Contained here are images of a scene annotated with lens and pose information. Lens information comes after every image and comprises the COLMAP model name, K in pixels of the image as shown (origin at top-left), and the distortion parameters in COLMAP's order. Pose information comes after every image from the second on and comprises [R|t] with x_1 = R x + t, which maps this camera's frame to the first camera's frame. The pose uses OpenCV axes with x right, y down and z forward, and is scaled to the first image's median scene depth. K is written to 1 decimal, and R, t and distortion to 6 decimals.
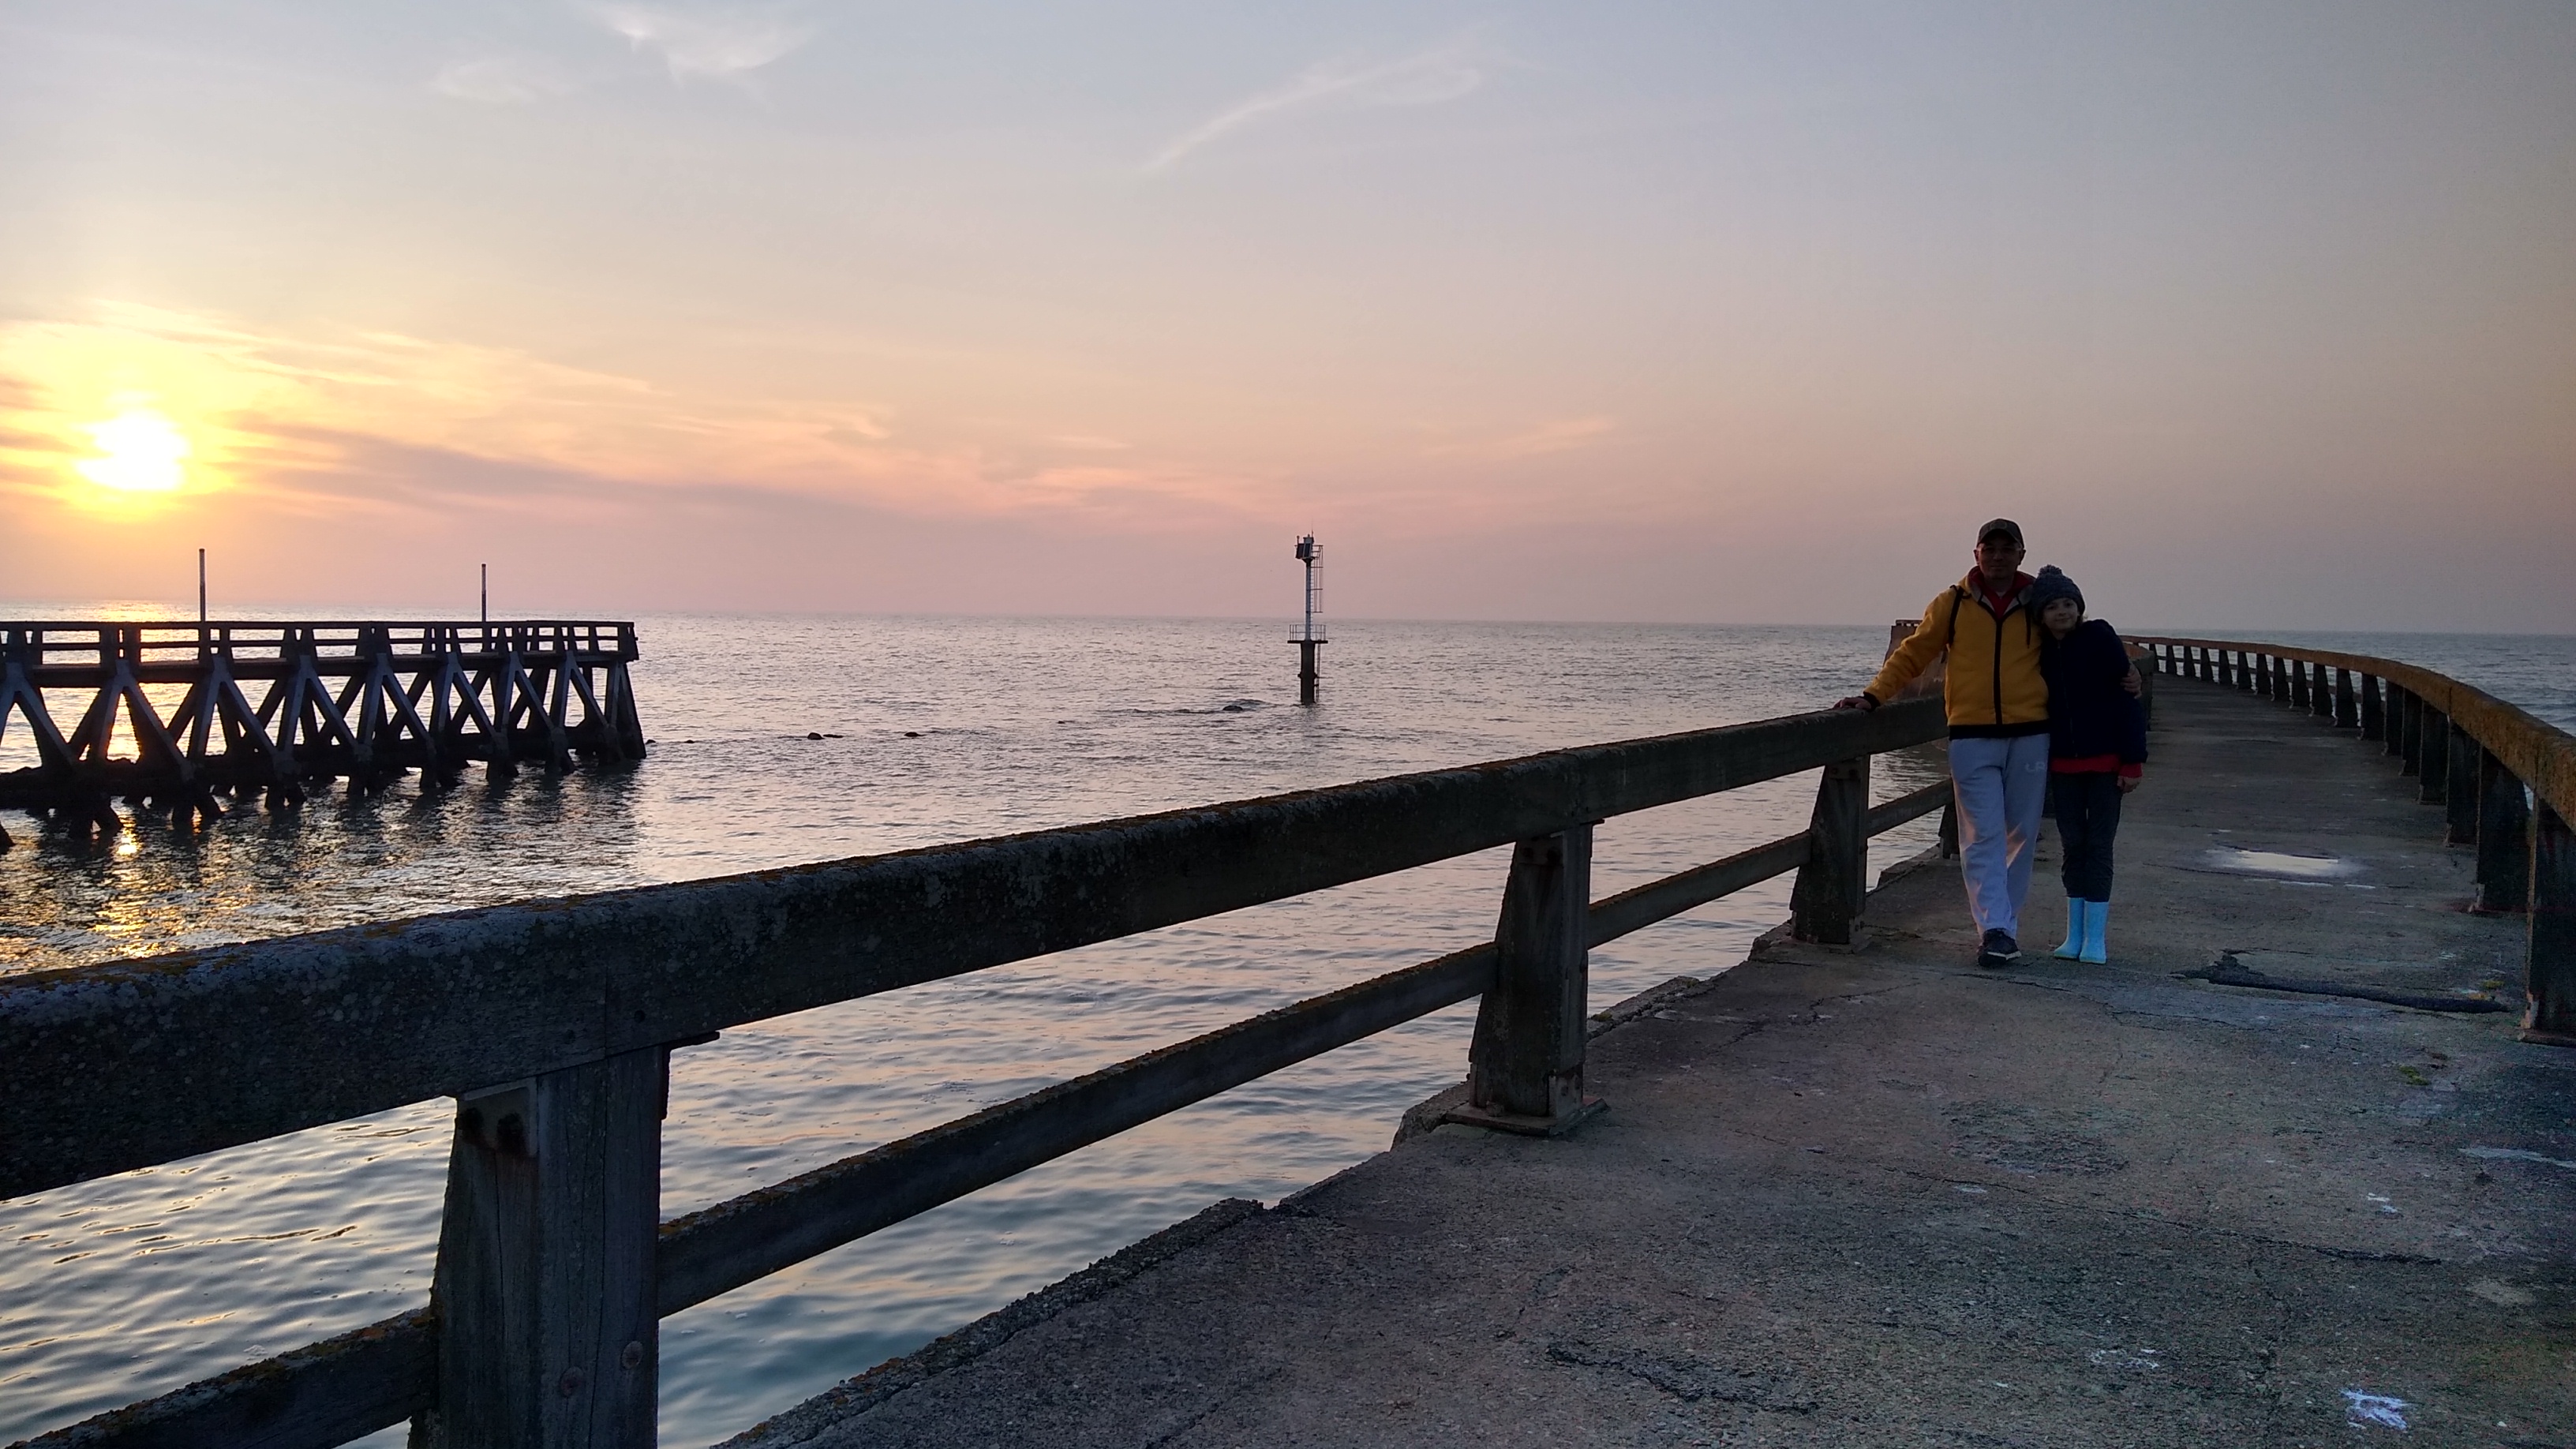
lens RADIAL K [[2041.9, 0, 1253.5], [0, 2041.9, 721.0], [0, 0, 1]] dist [0.102703, -0.145696]
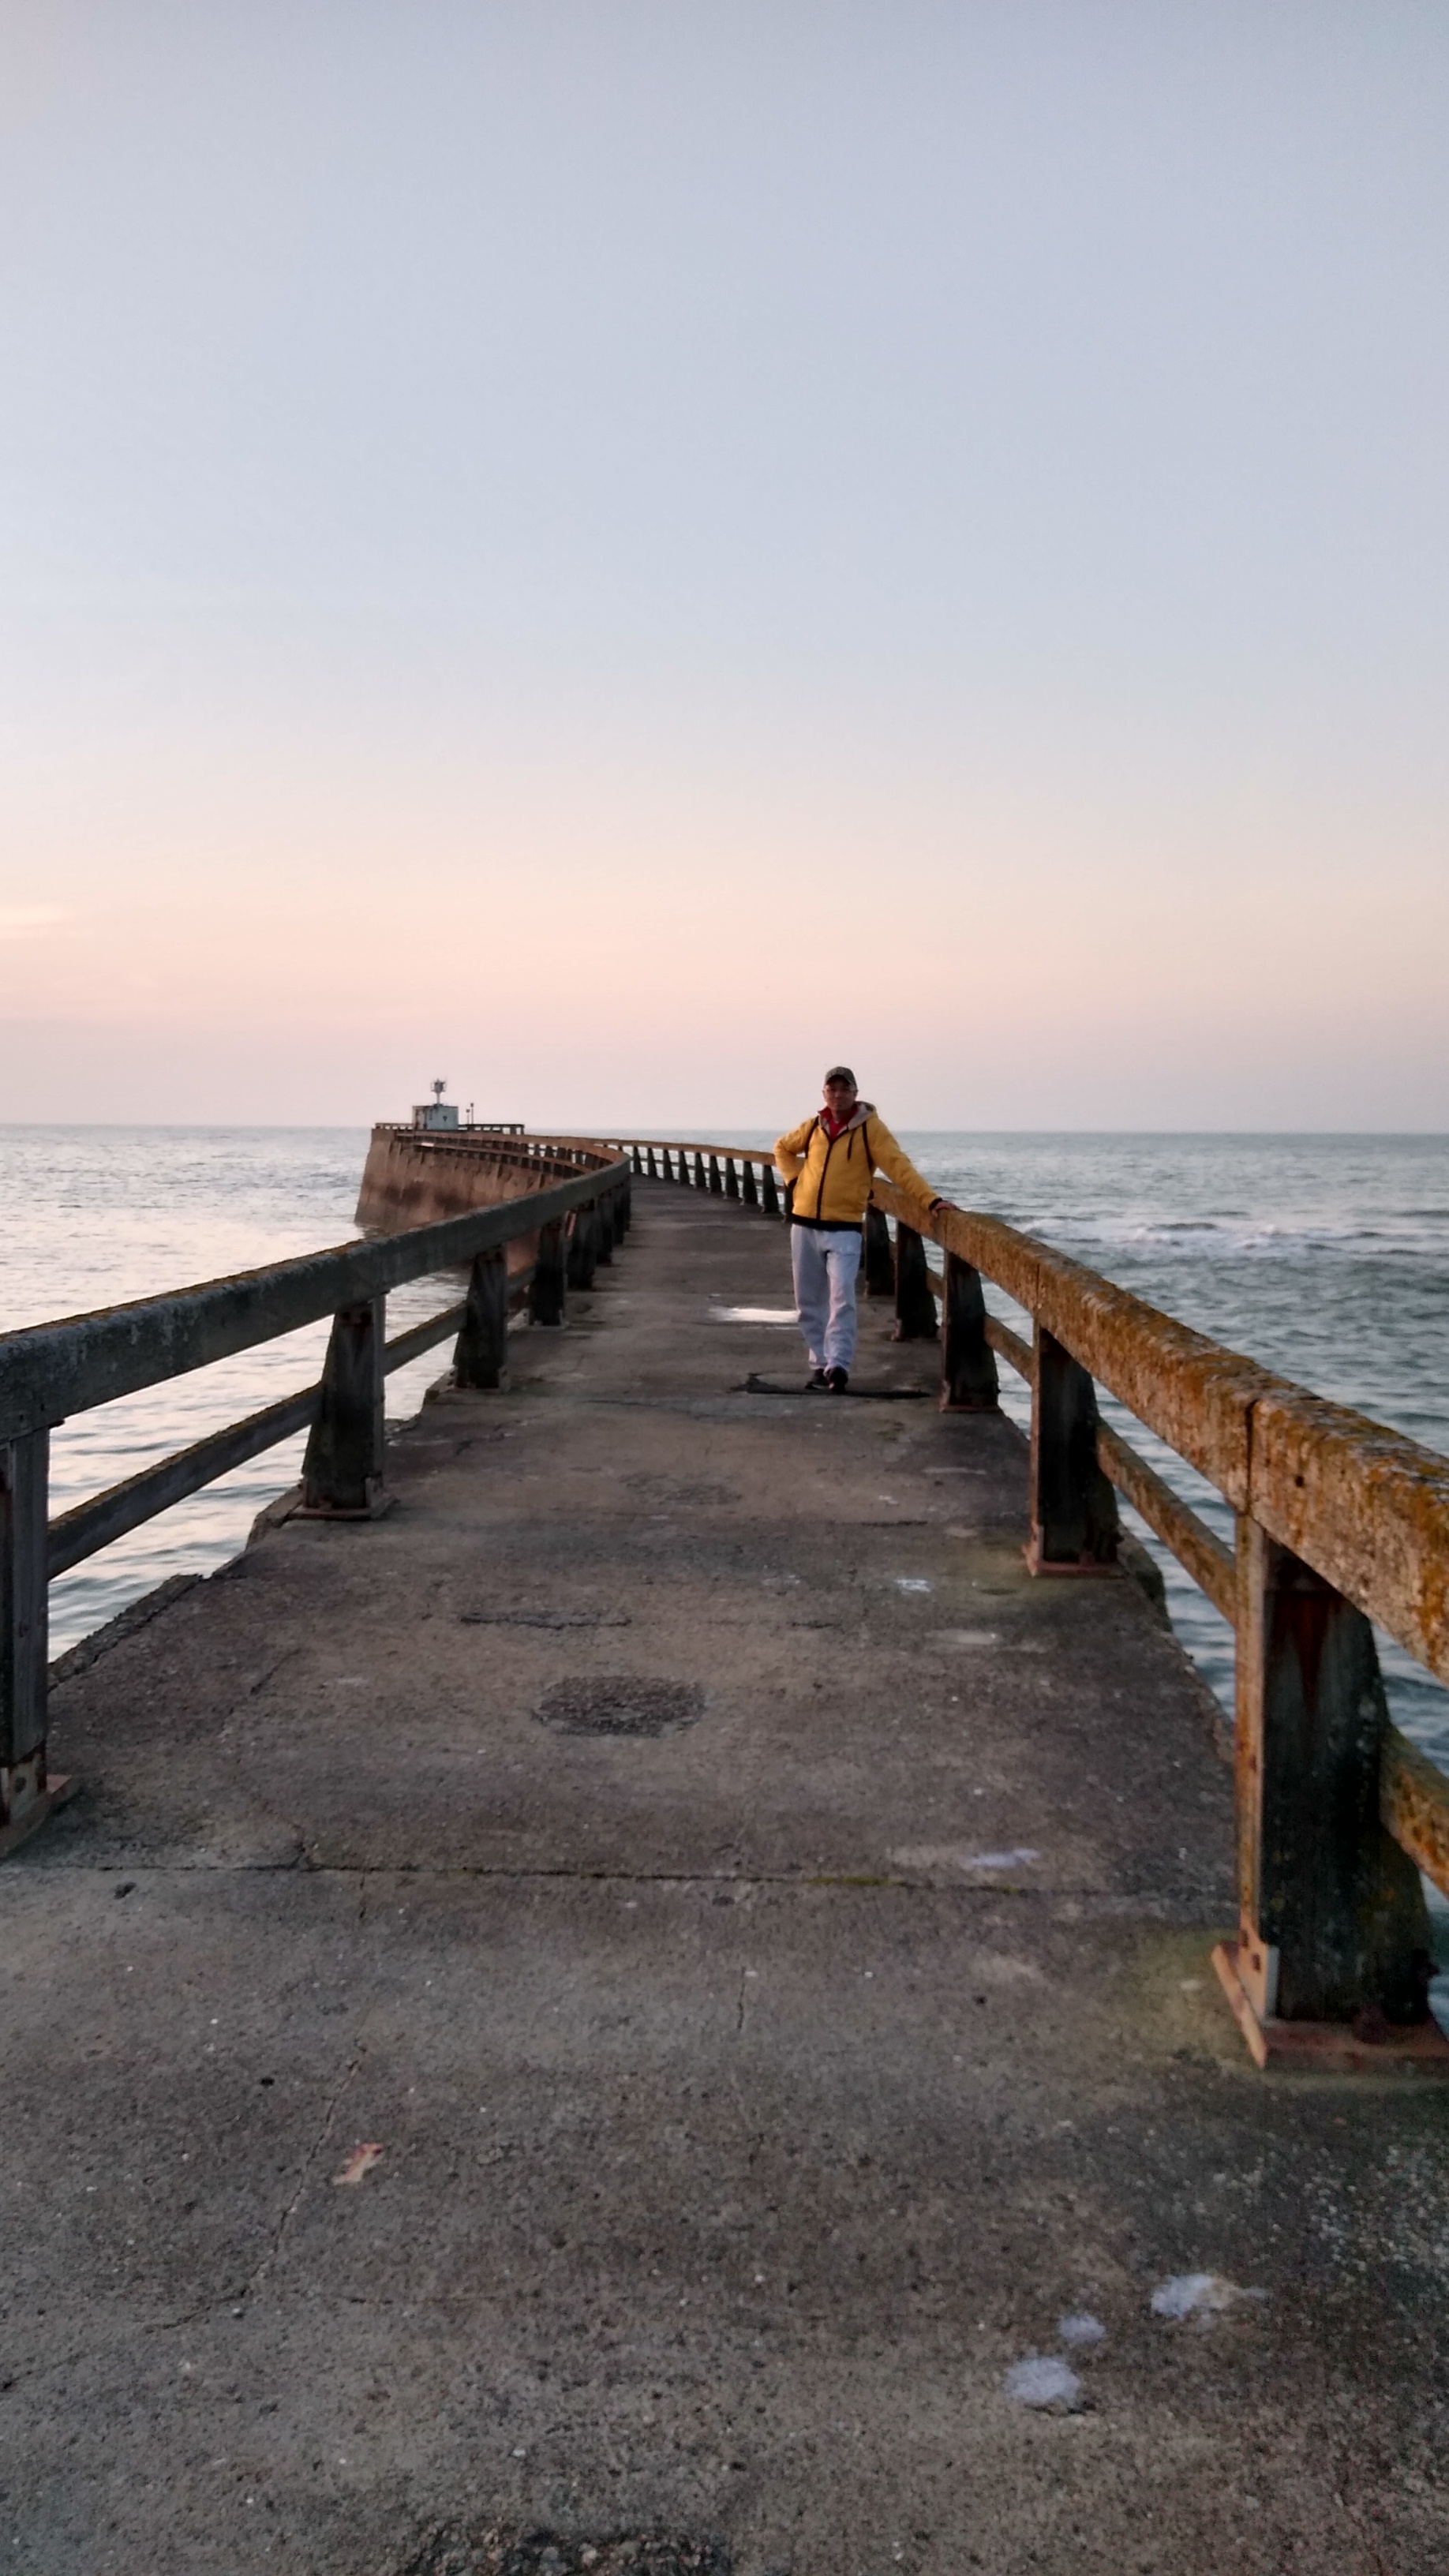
lens RADIAL K [[2041.9, 0, 683.5], [0, 2041.9, 1237.9], [0, 0, 1]] dist [0.102703, -0.145696]
pose [[0.899002, -0.034176, 0.436609, -0.224933], [0.031461, 0.999414, 0.013451, 0.001158], [-0.436813, 0.001643, 0.899551, -0.283223]]
